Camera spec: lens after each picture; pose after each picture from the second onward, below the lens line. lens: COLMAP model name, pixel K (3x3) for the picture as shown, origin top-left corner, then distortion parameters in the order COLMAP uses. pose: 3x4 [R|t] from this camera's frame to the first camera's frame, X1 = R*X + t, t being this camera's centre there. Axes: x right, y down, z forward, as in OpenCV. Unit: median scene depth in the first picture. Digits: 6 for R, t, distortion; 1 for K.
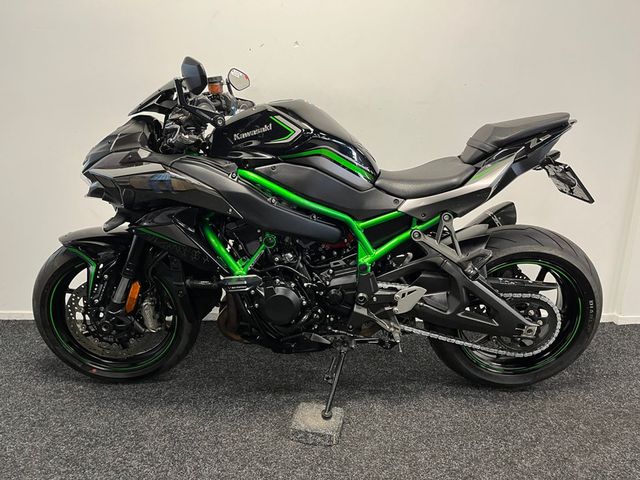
lens RADIAL K [[481.8, 0, 320.0], [0, 481.8, 240.0], [0, 0, 1]] dist [0.088483, -0.118881]
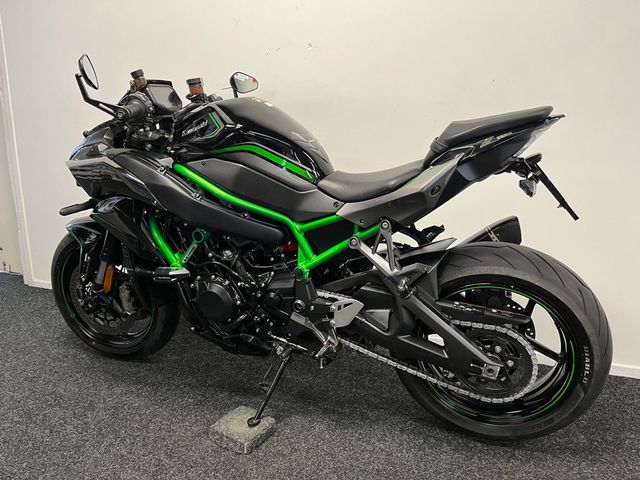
lens RADIAL K [[481.8, 0, 320.0], [0, 481.8, 240.0], [0, 0, 1]] dist [0.088483, -0.118881]
pose [[0.935544, 0.075270, -0.345096, 0.437334], [-0.086159, 0.996148, -0.016301, 0.005377], [0.342540, 0.044983, 0.938426, 0.125091]]
